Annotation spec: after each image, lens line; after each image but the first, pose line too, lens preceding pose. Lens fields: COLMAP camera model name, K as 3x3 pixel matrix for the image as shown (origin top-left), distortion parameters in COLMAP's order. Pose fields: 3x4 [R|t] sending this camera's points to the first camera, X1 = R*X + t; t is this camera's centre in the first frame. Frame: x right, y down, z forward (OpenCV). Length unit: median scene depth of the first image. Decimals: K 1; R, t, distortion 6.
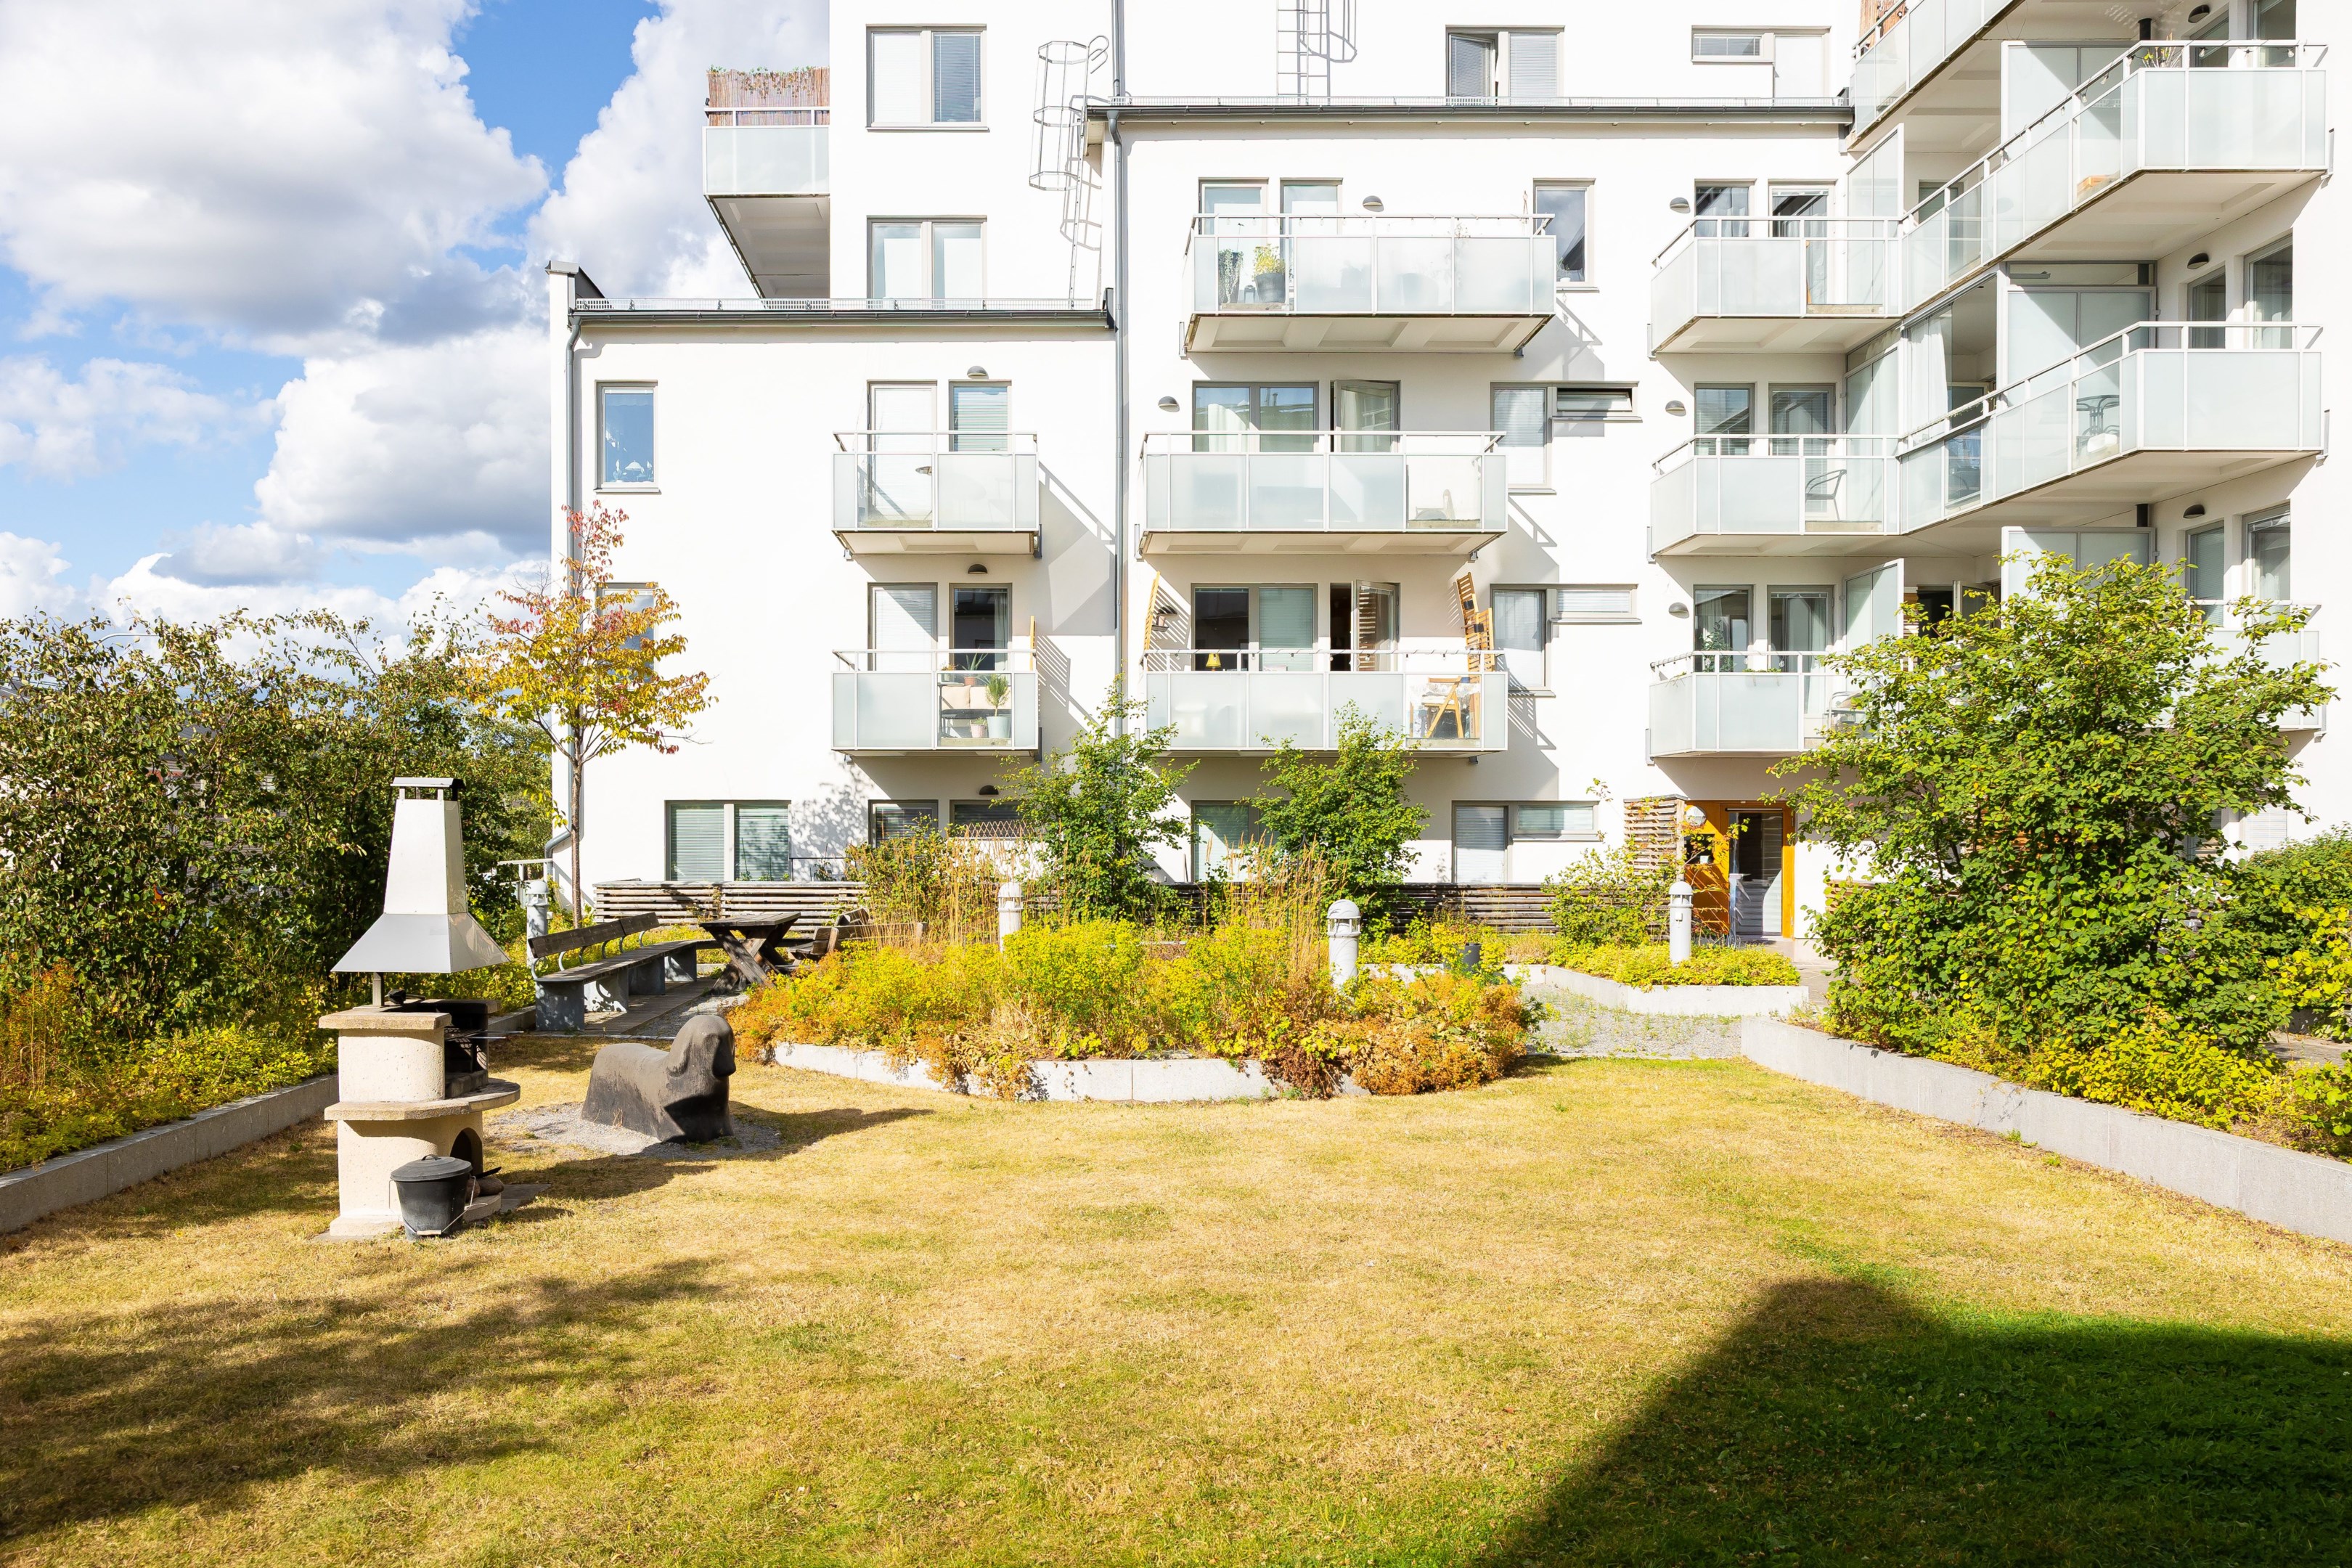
lens RADIAL K [[1897.8, 0, 1085.5], [0, 1897.8, 896.7], [0, 0, 1]] dist [-0.051724, 0.035014]
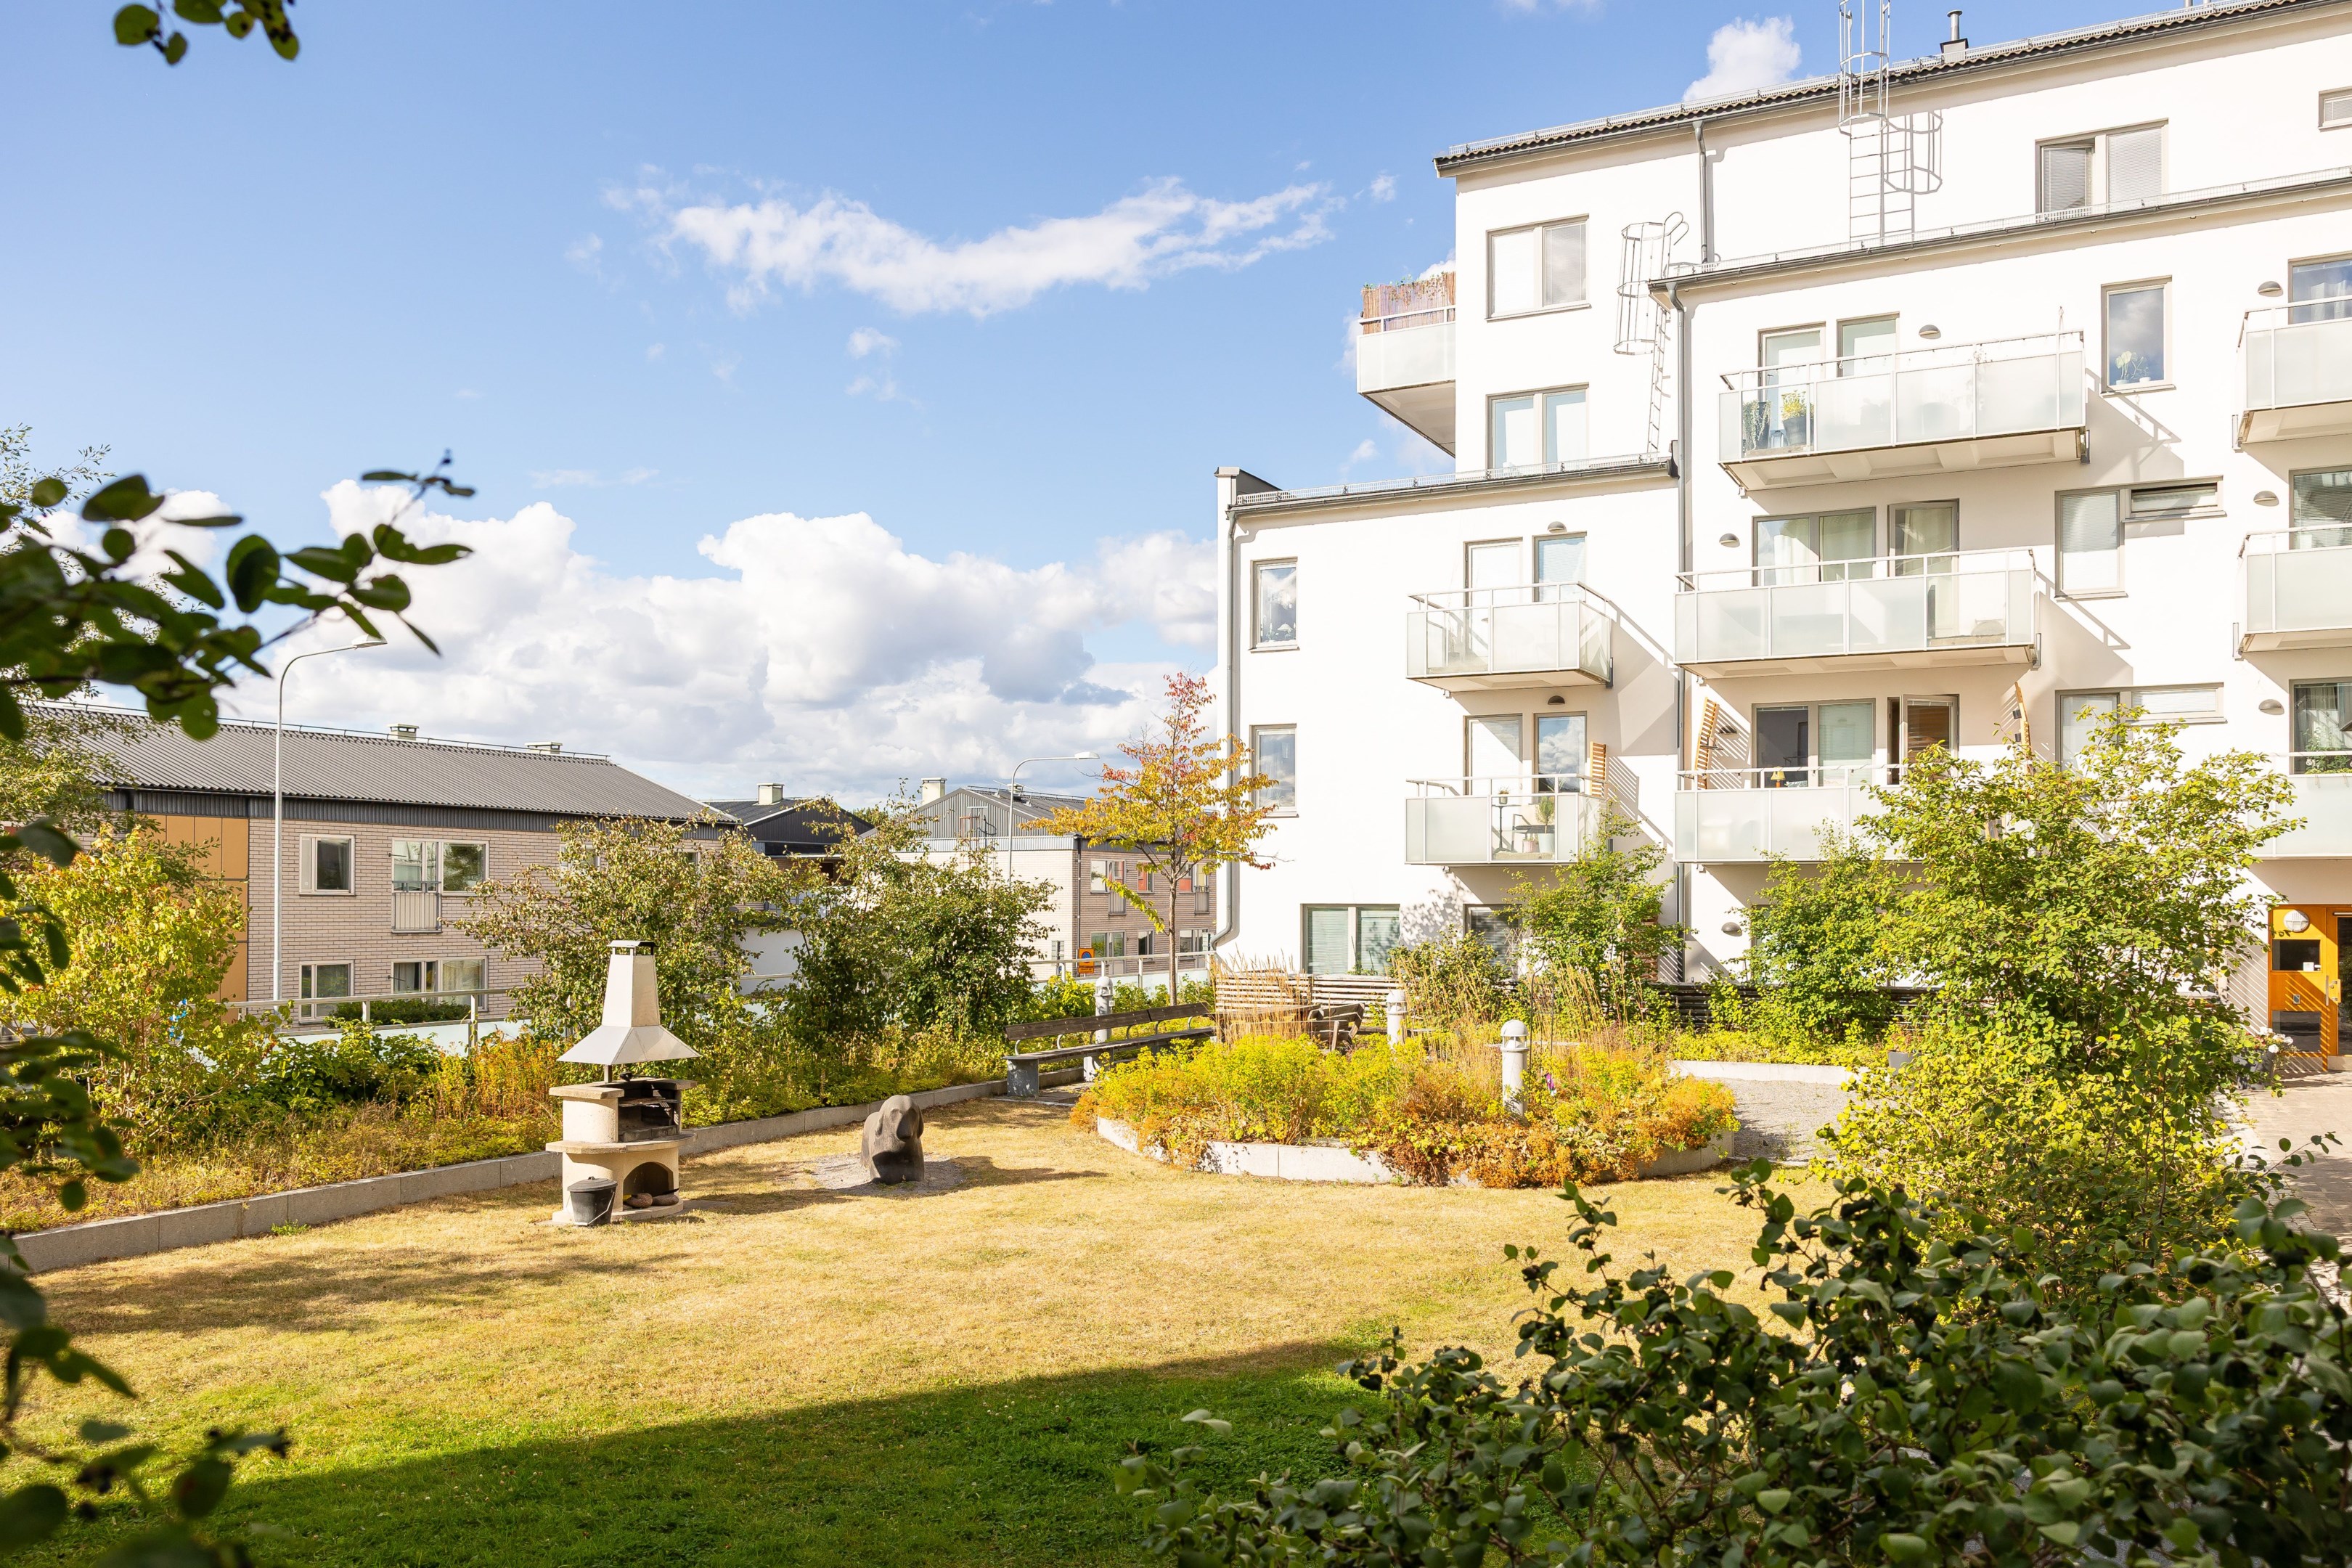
lens RADIAL K [[1790.2, 0, 1216.0], [0, 1790.2, 900.9], [0, 0, 1]] dist [-0.047418, 0.013678]
pose [[0.895158, 0.000835, -0.445749, 0.235129], [-0.015694, 0.999437, -0.029646, -0.018268], [0.445473, 0.033533, 0.894667, -0.040042]]
